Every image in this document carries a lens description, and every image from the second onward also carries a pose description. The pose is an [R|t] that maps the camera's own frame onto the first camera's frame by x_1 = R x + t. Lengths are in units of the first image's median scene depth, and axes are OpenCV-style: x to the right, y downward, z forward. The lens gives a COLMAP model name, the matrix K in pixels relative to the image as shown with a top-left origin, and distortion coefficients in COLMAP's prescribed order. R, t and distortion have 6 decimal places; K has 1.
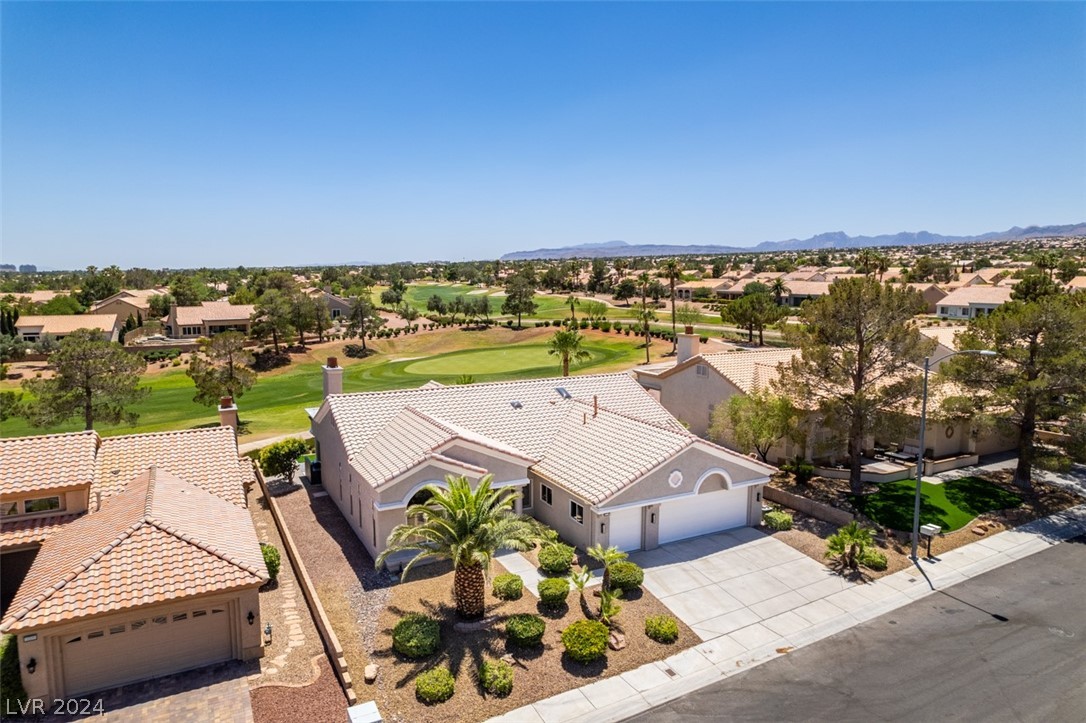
lens RADIAL K [[694.3, 0, 544.7], [0, 694.3, 361.2], [0, 0, 1]] dist [-0.073079, 0.064167]
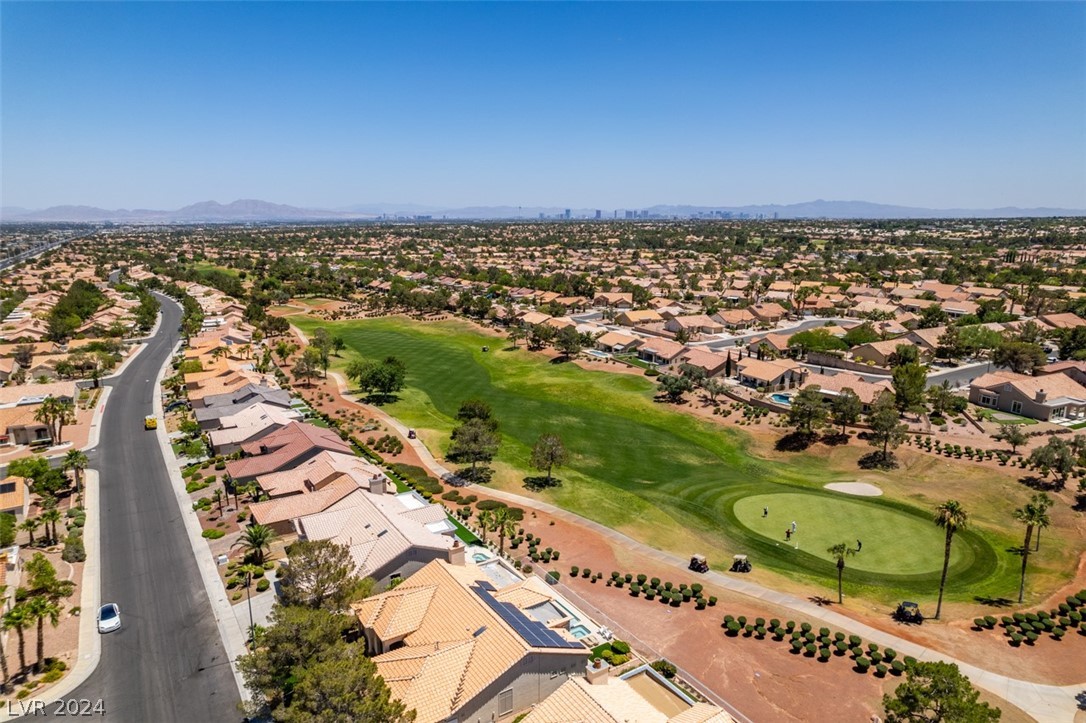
lens RADIAL K [[694.3, 0, 544.7], [0, 694.3, 361.2], [0, 0, 1]] dist [-0.073079, 0.064167]
pose [[0.091650, 0.214572, -0.972399, 2.514459], [-0.124904, 0.971273, 0.202552, -1.189929], [0.987927, 0.102892, 0.115818, 1.540507]]
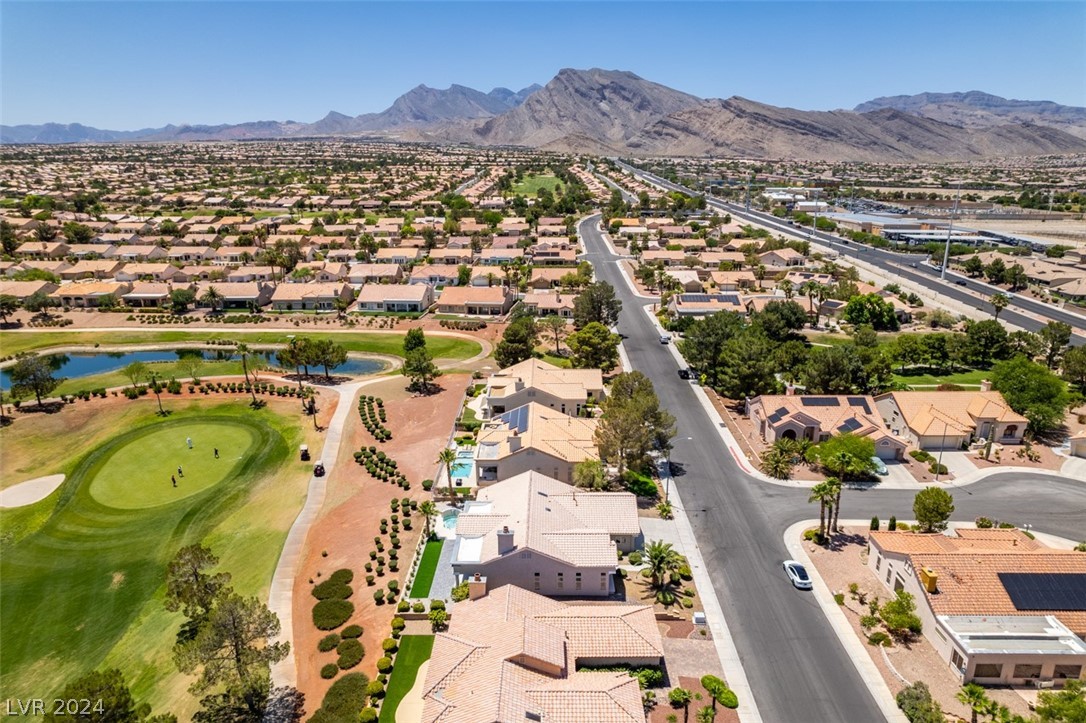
lens RADIAL K [[694.3, 0, 544.7], [0, 694.3, 361.2], [0, 0, 1]] dist [-0.073079, 0.064167]
pose [[0.471039, -0.234895, 0.850263, -2.121335], [0.108236, 0.972001, 0.208565, -1.000555], [-0.875447, -0.006213, 0.483275, -0.000728]]
